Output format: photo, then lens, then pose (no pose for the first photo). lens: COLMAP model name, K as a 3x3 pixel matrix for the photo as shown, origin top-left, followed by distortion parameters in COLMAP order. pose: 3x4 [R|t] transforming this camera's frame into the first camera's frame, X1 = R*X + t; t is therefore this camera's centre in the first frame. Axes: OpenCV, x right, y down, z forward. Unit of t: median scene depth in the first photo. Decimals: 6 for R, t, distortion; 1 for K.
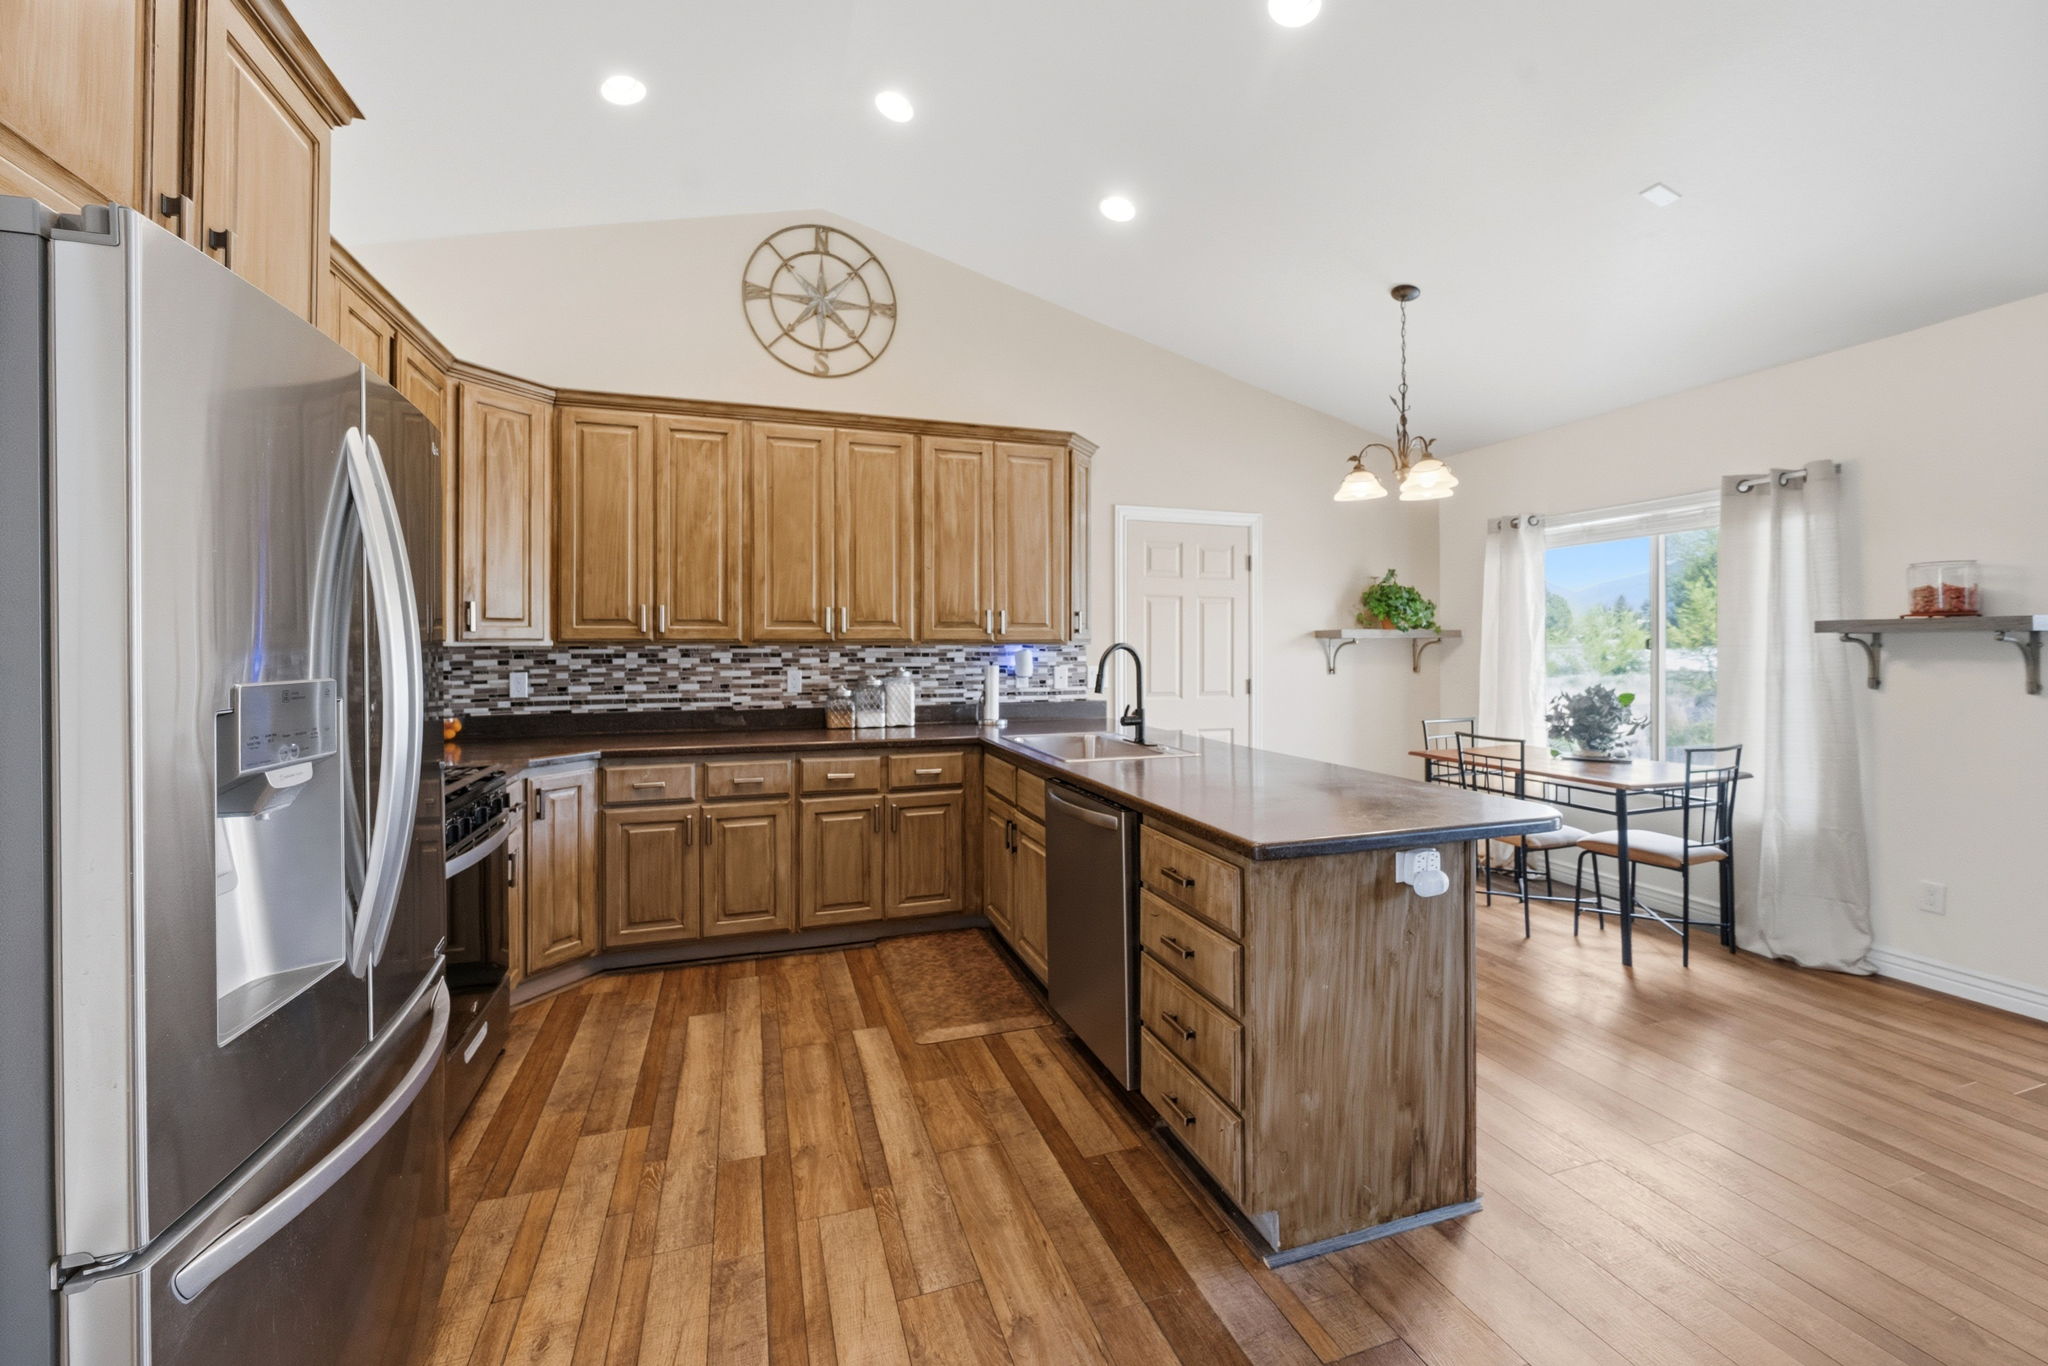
lens RADIAL K [[820.8, 0, 1018.4], [0, 820.8, 653.9], [0, 0, 1]] dist [-0.001509, -0.000451]
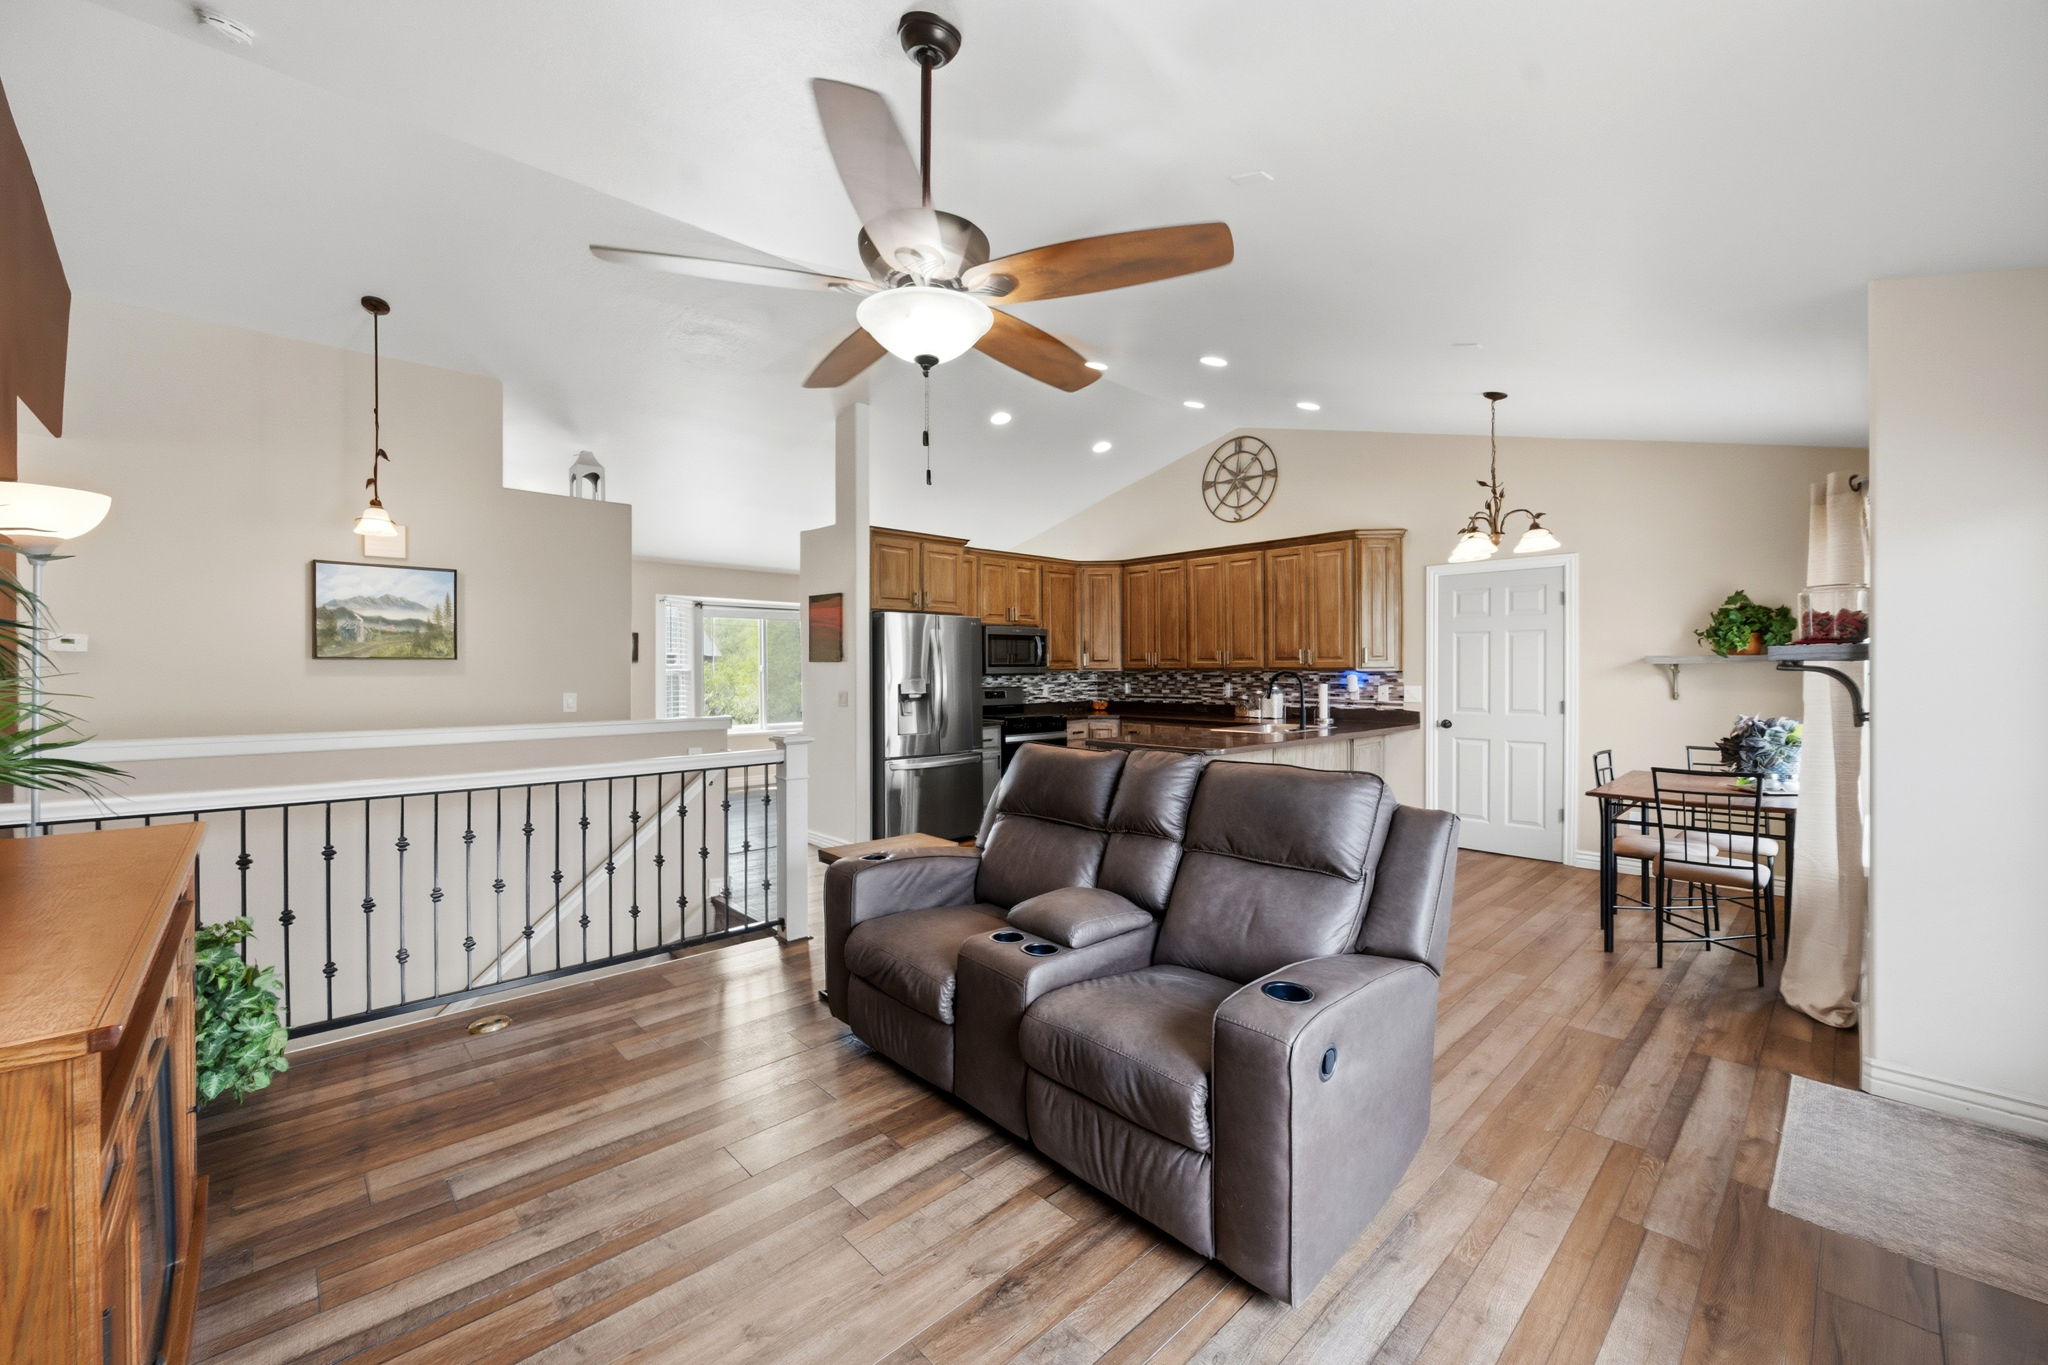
lens RADIAL K [[803.6, 0, 1030.8], [0, 803.6, 665.9], [0, 0, 1]] dist [-0.000866, -0.000167]
pose [[0.431362, -0.003151, -0.902173, 1.203009], [-0.003700, 0.999979, -0.005262, -0.010531], [0.902171, 0.005607, 0.431342, -0.176935]]
